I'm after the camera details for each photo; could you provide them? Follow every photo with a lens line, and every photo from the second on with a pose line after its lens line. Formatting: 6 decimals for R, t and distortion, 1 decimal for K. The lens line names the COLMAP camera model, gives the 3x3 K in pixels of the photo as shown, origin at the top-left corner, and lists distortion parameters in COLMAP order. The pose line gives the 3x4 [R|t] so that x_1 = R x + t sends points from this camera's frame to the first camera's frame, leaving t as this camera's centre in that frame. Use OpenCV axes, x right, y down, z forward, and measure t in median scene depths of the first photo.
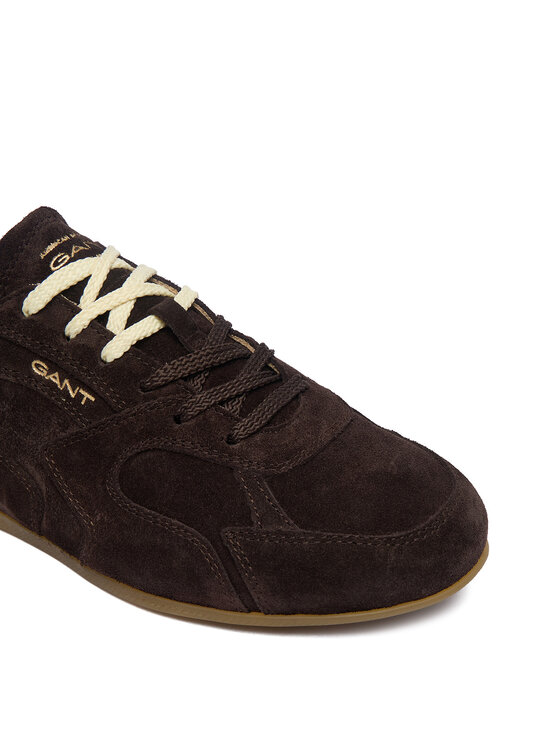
lens RADIAL K [[843.0, 0, 282.6], [0, 843.0, 375.2], [0, 0, 1]] dist [0.003600, 0.000000]
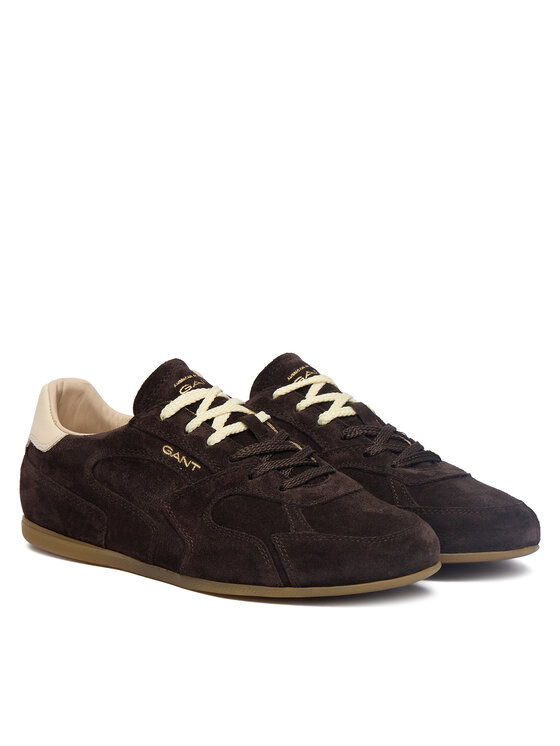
lens RADIAL K [[2168.8, 0, 277.5], [0, 2168.8, 372.2], [0, 0, 1]] dist [1.123800, 0.000000]
pose [[0.991315, 0.037453, -0.126061, 0.444600], [-0.078535, 0.937484, -0.339052, 1.269850], [0.105482, 0.346008, 0.932283, -2.954693]]
